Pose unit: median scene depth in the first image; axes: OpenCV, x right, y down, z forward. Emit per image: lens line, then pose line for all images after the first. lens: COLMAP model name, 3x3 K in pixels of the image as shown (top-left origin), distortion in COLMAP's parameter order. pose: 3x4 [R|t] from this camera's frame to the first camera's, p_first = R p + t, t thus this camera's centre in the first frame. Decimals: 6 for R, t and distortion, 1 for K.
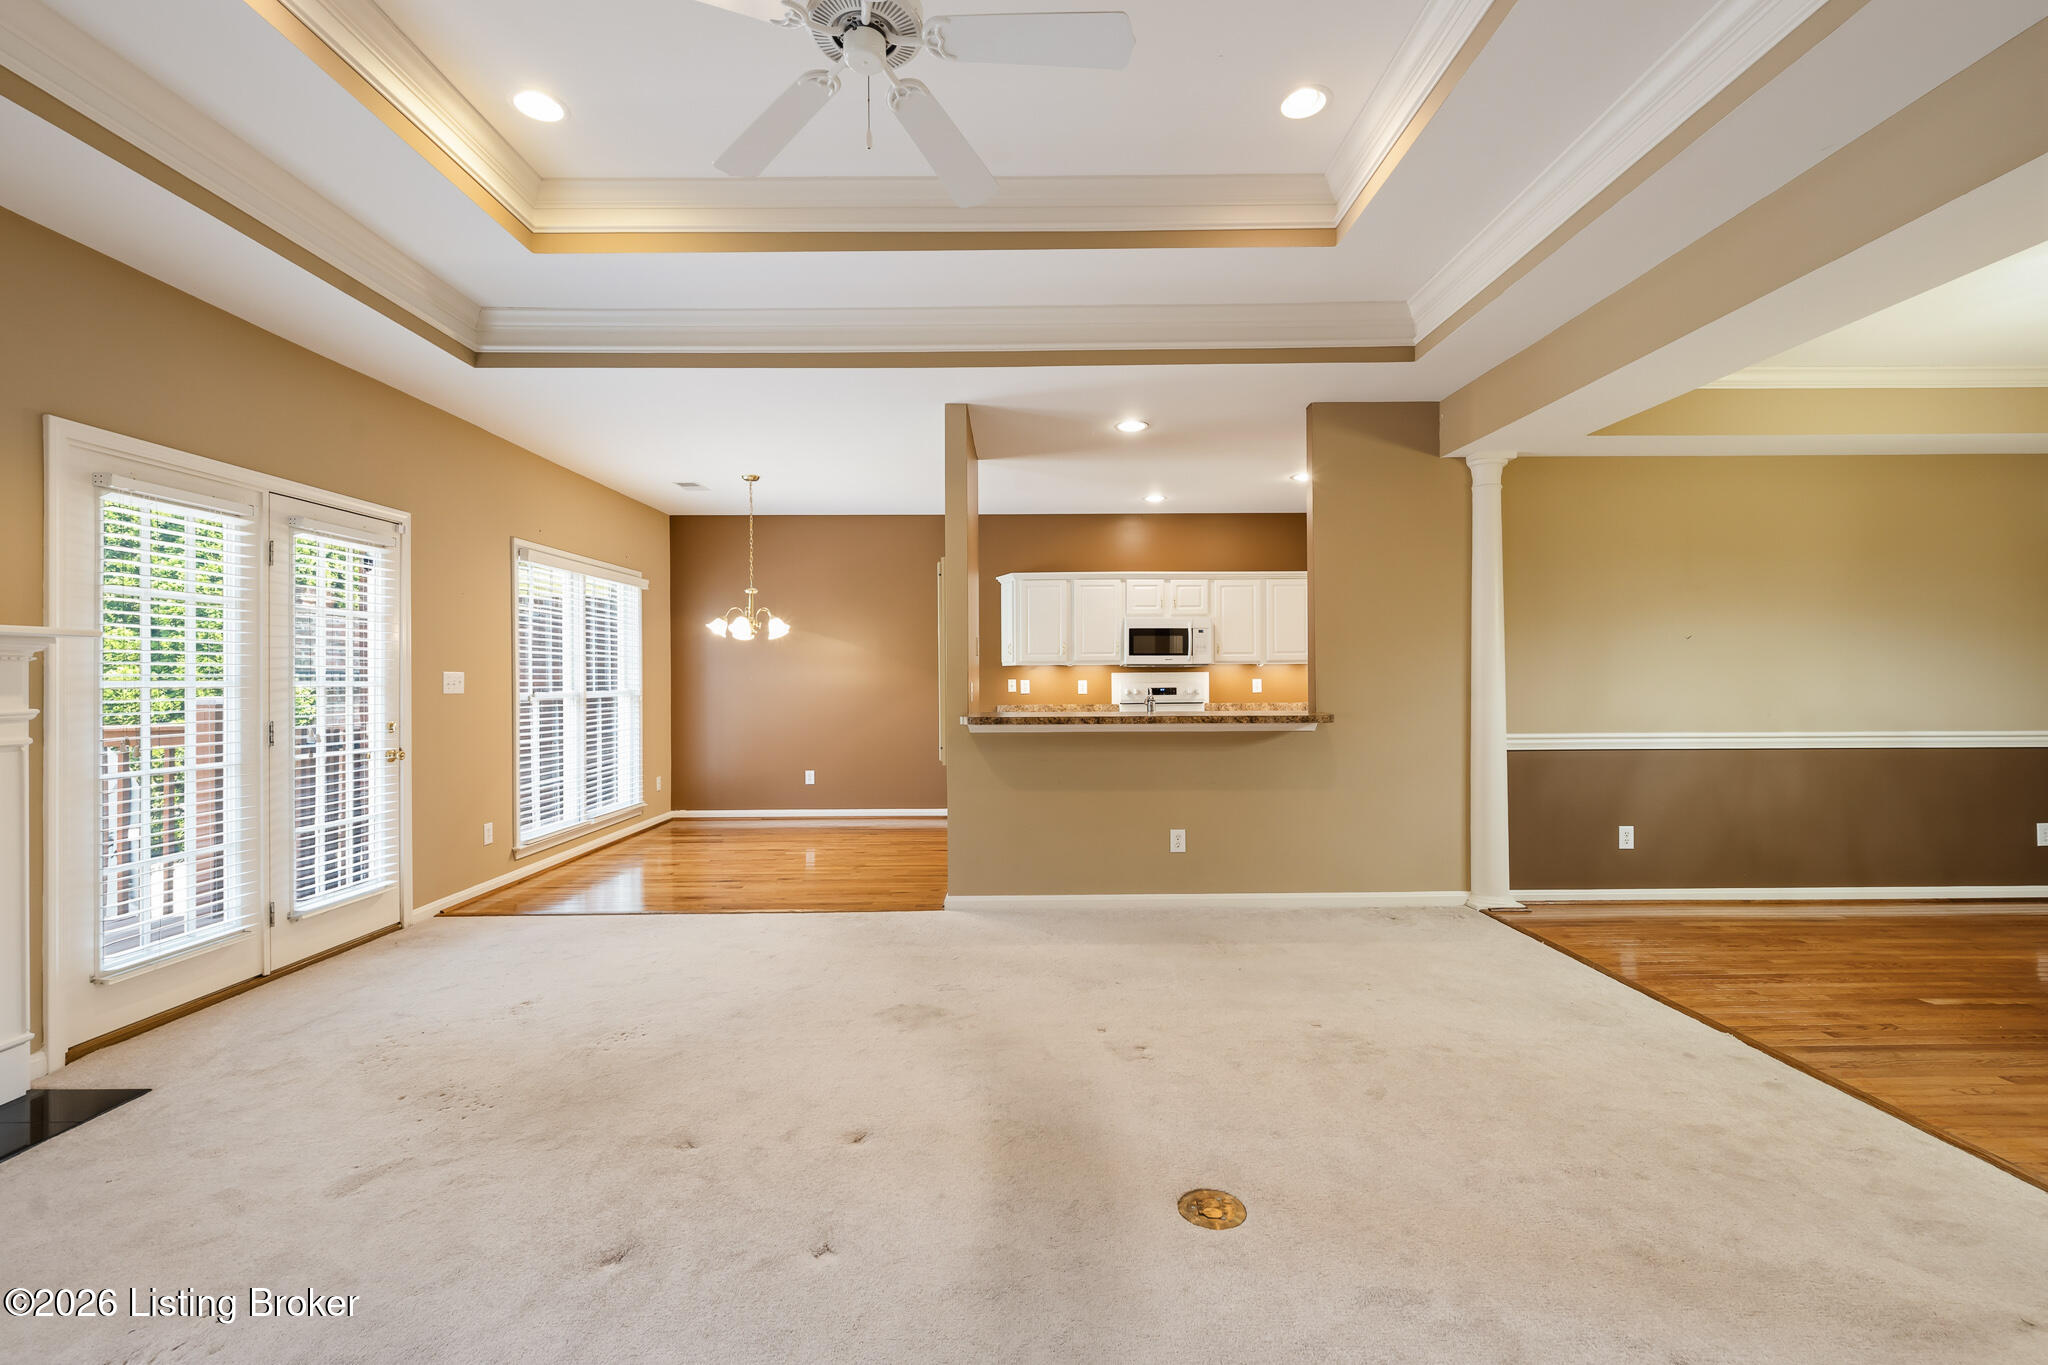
lens RADIAL K [[863.2, 0, 1036.3], [0, 863.2, 680.0], [0, 0, 1]] dist [-0.000328, -0.000328]
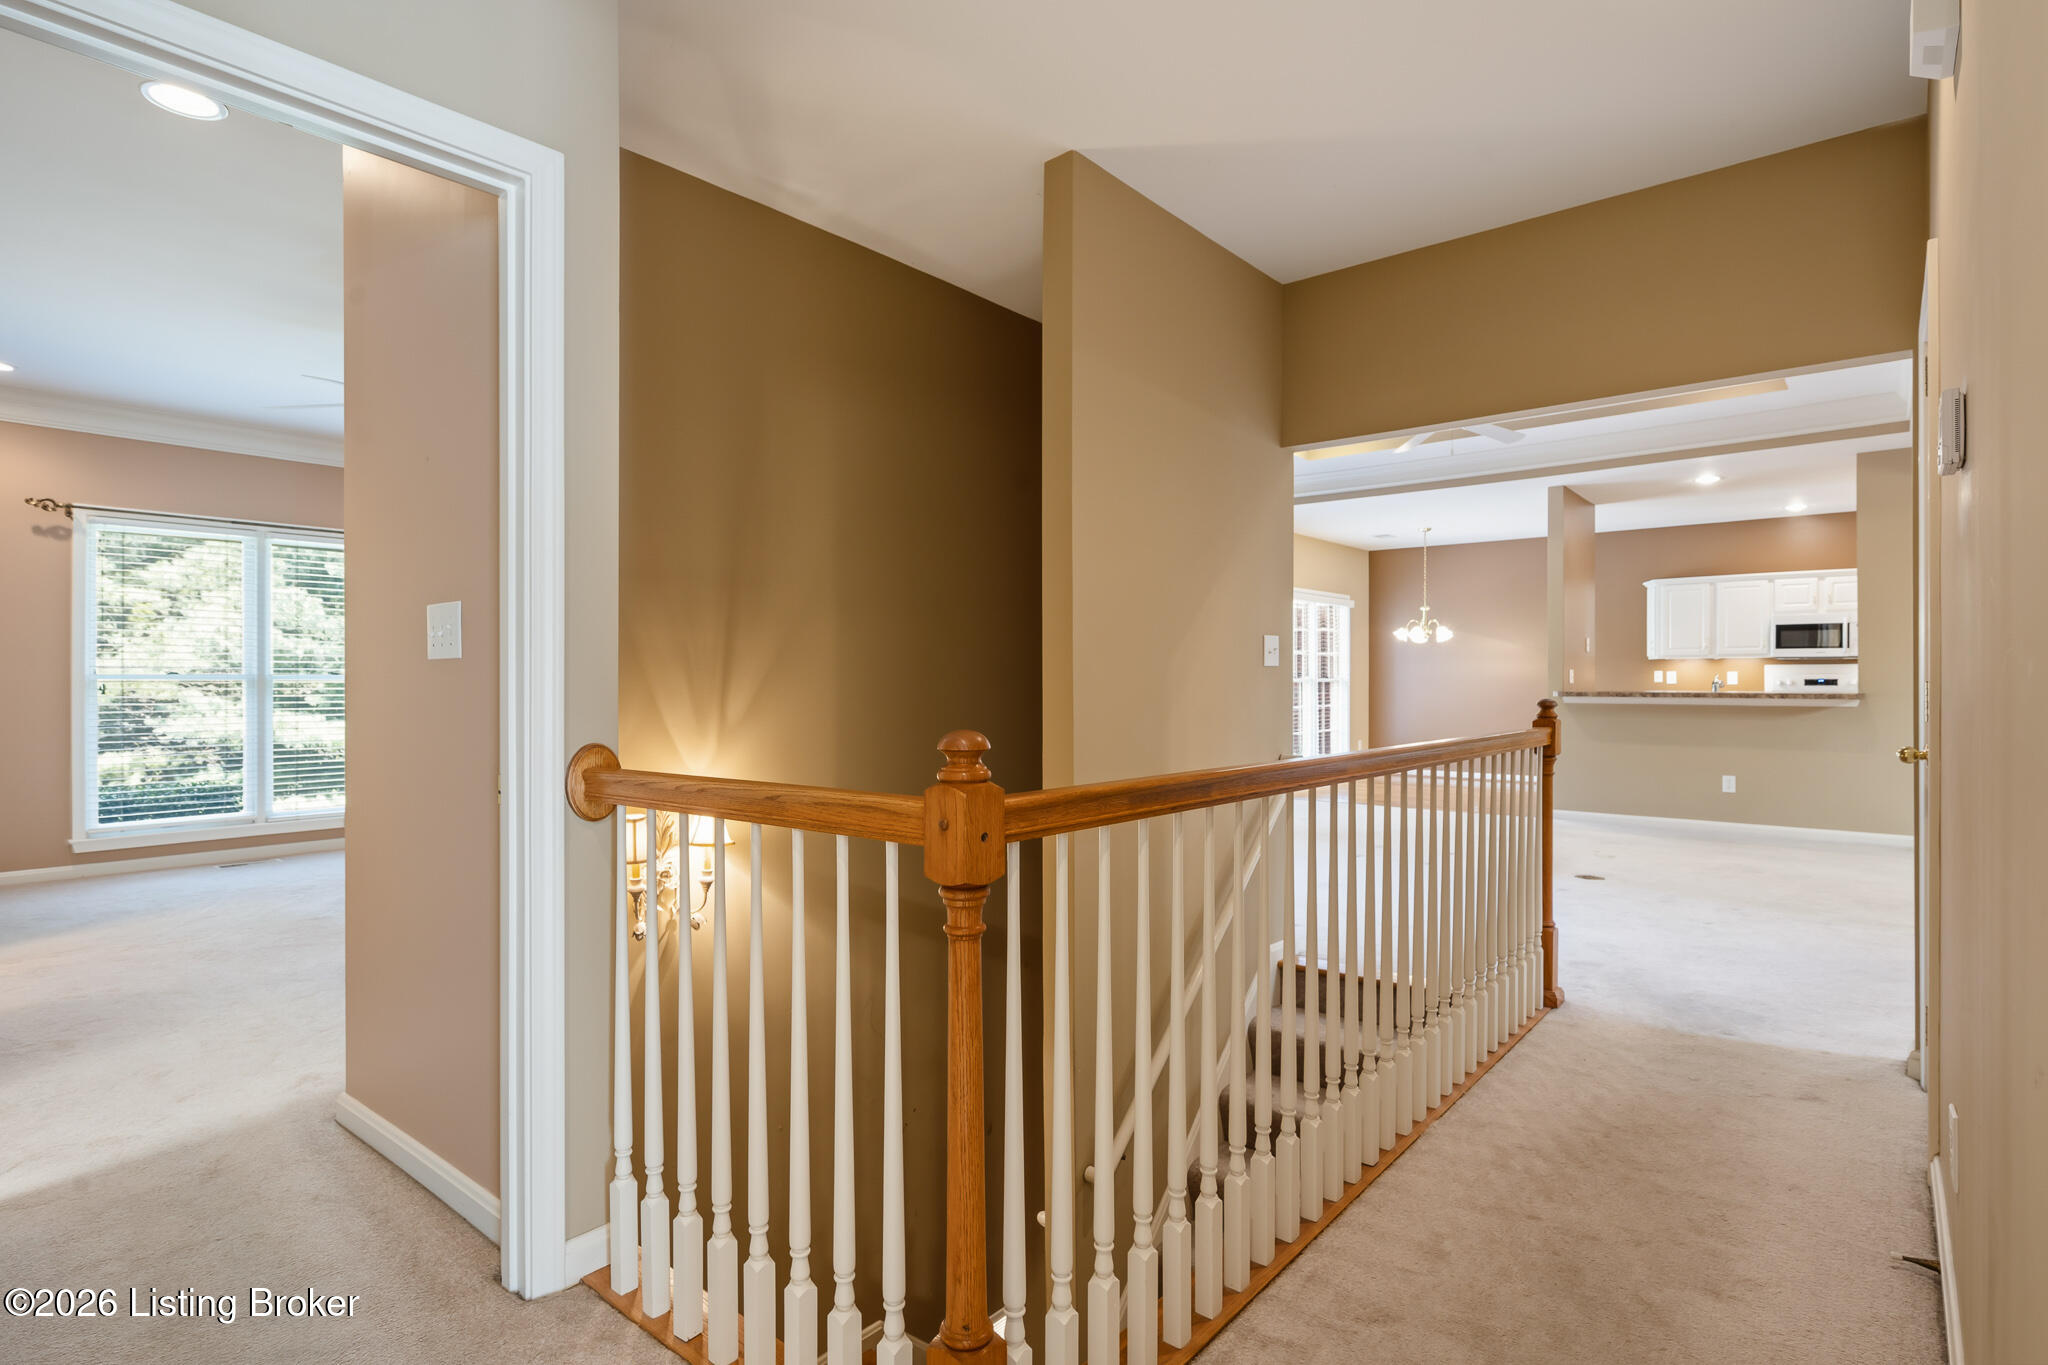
lens RADIAL K [[1034.3, 0, 1029.0], [0, 1034.3, 682.3], [0, 0, 1]] dist [-0.000715, -0.000215]
pose [[0.764446, 0.006996, -0.644649, 0.350238], [-0.004237, 0.999974, 0.005828, 0.015860], [0.644673, -0.001724, 0.764456, -0.938676]]
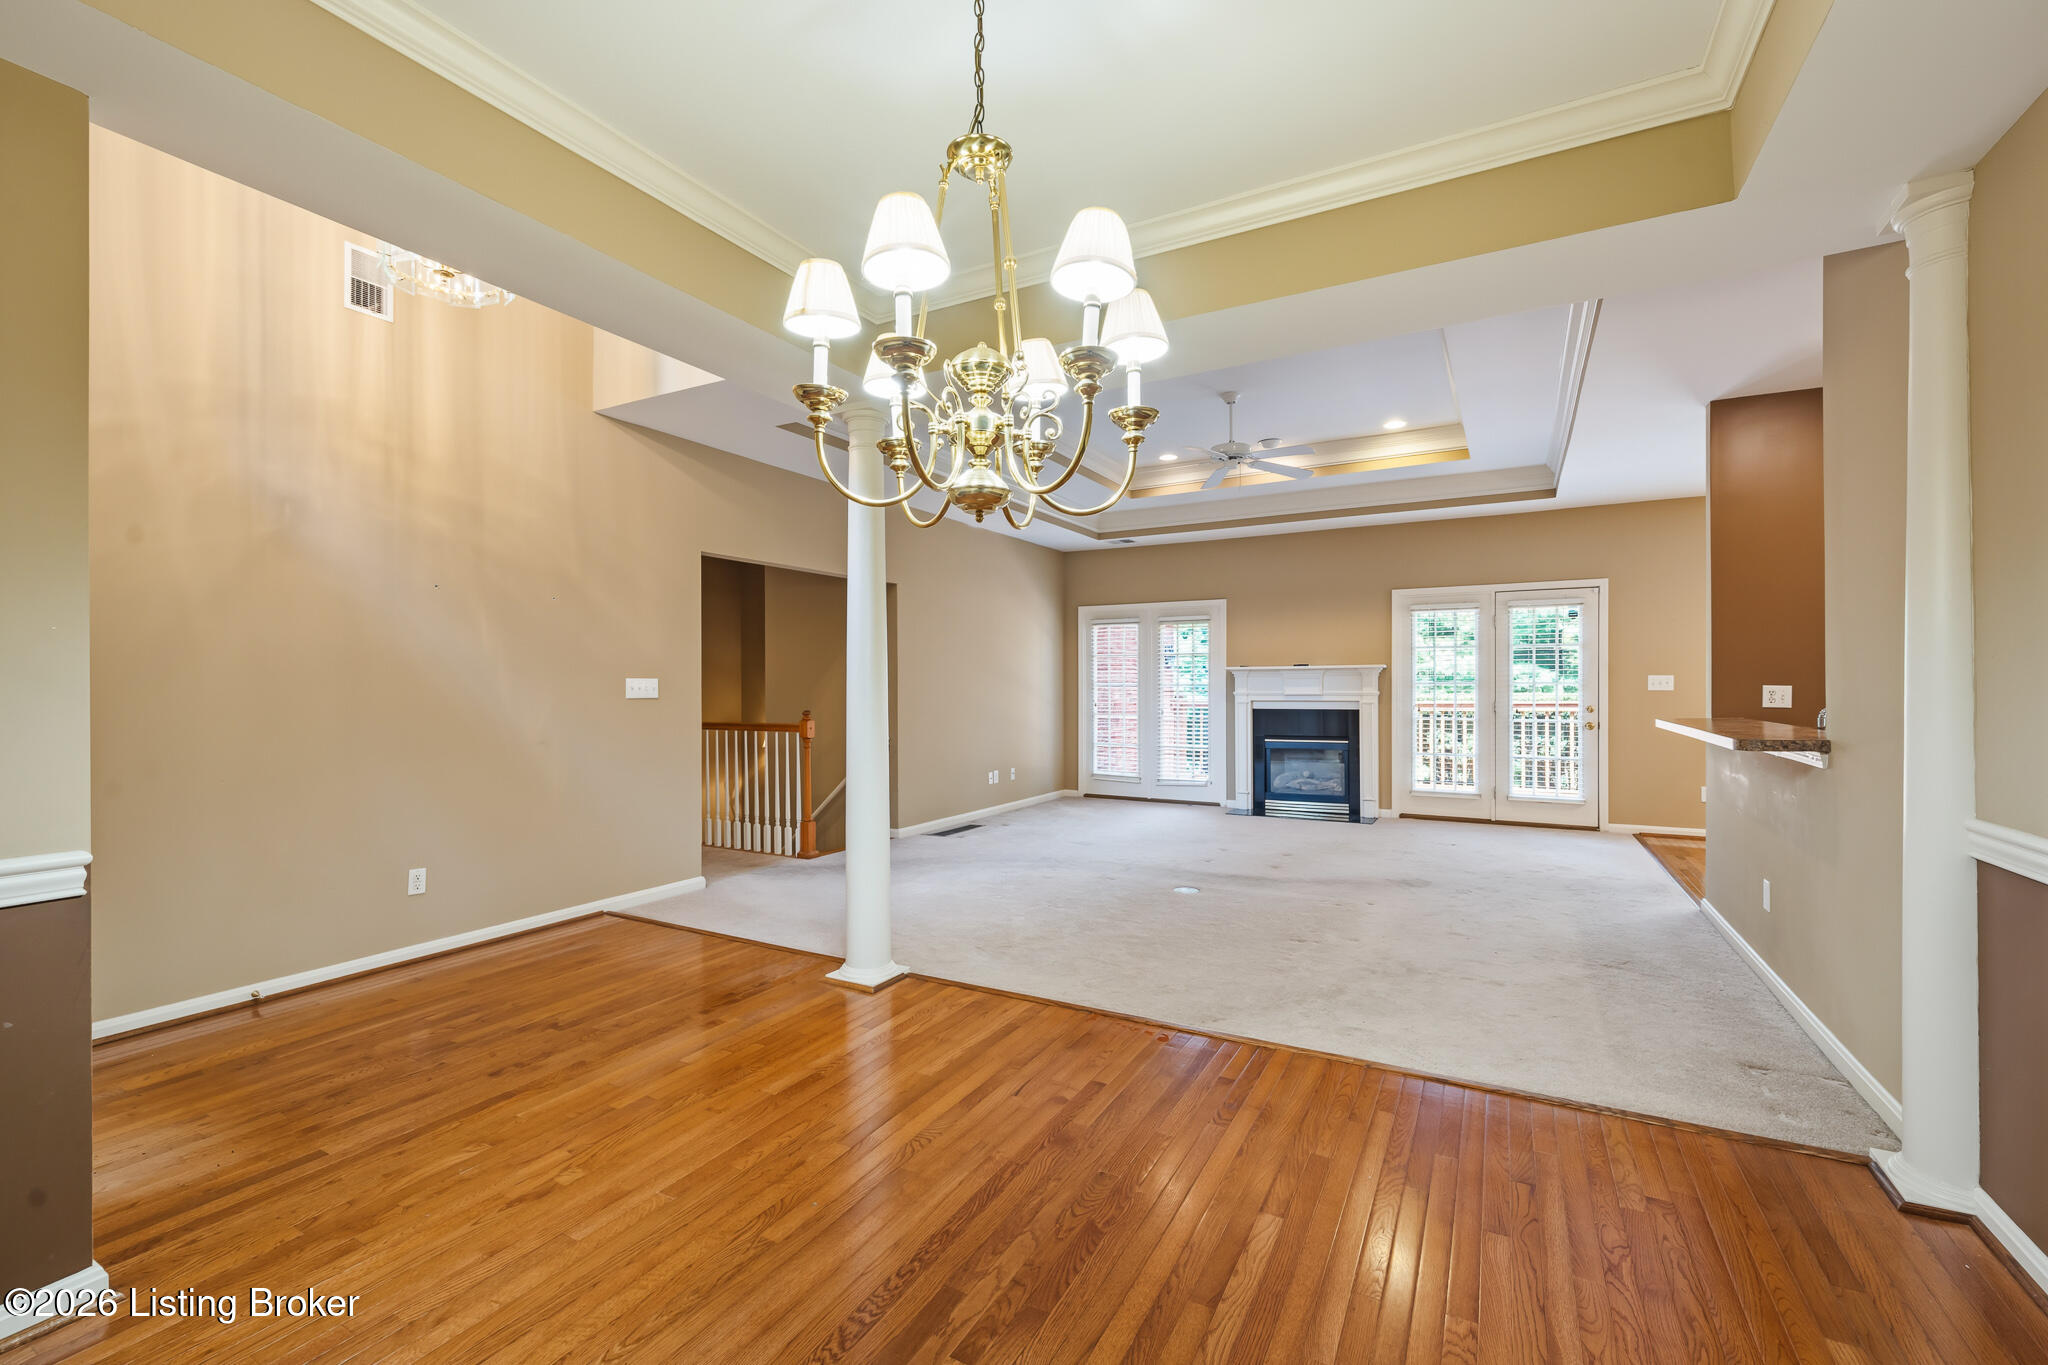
lens RADIAL K [[863.2, 0, 1036.7], [0, 863.2, 685.6], [0, 0, 1]] dist [-0.000328, -0.000328]
pose [[-0.484797, 0.010317, -0.874566, 1.070216], [0.005029, 0.999947, 0.009008, -0.010340], [0.874612, -0.000032, -0.484823, 0.748028]]
